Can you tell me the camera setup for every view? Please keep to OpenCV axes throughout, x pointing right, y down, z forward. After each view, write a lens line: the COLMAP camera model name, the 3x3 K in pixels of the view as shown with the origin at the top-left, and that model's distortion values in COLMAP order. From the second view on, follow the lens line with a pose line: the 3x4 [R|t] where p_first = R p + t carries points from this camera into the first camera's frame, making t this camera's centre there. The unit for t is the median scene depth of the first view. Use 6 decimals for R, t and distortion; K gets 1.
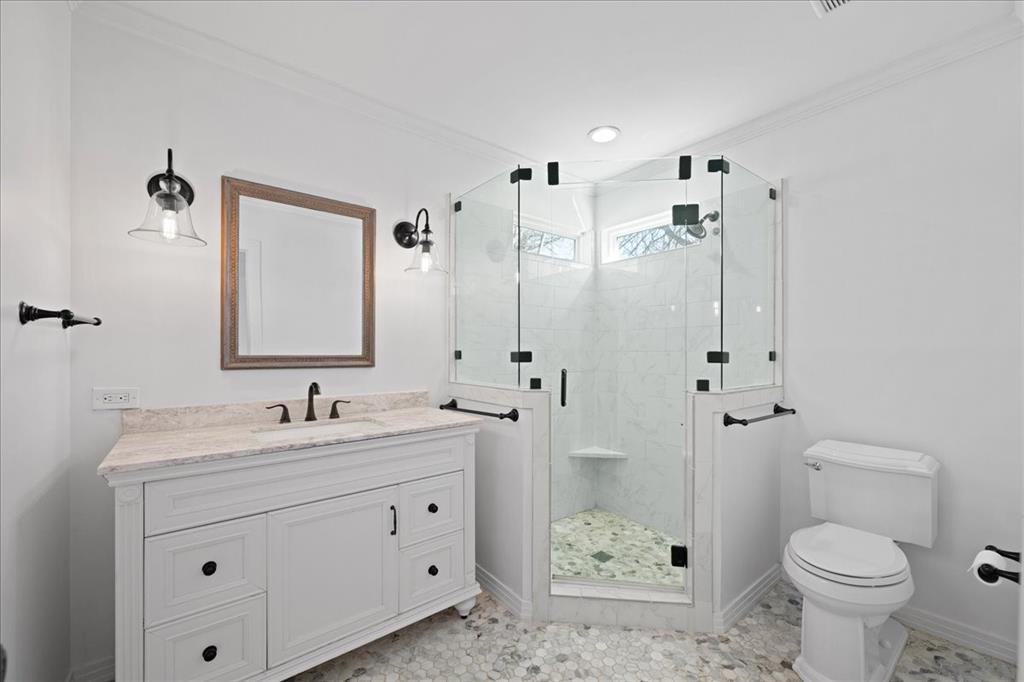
lens RADIAL K [[408.7, 0, 509.4], [0, 408.7, 350.5], [0, 0, 1]] dist [-0.001041, -0.000417]
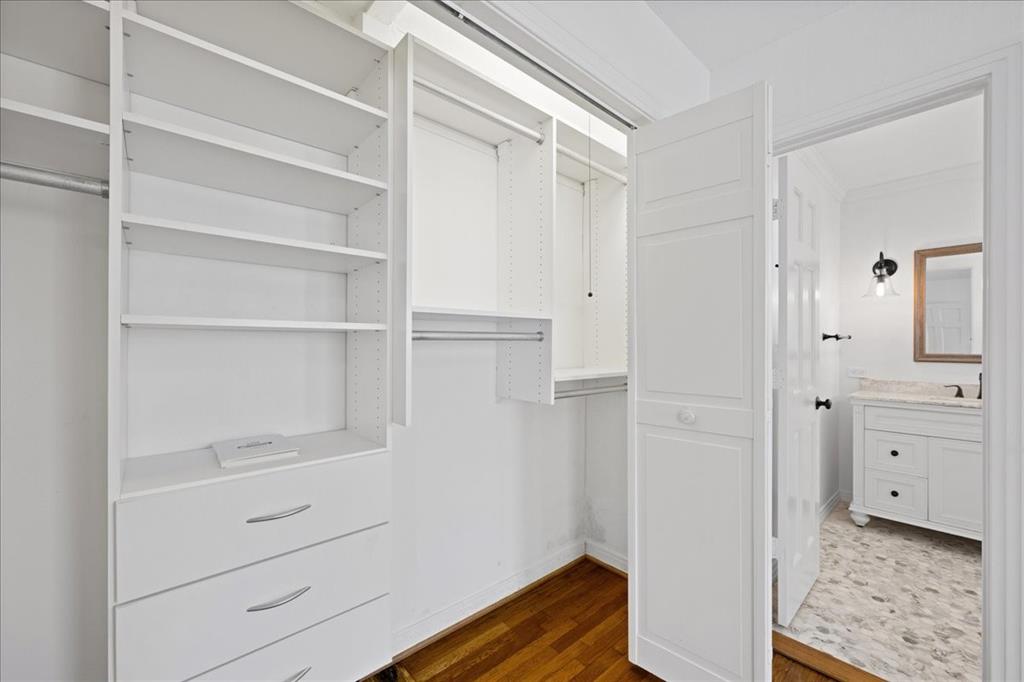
lens RADIAL K [[408.7, 0, 512.6], [0, 408.7, 341.9], [0, 0, 1]] dist [-0.001041, -0.000417]
pose [[0.069943, -0.003039, -0.997546, 0.919409], [-0.004290, 0.999985, -0.003348, -0.023102], [0.997542, 0.004513, 0.069929, -0.837083]]
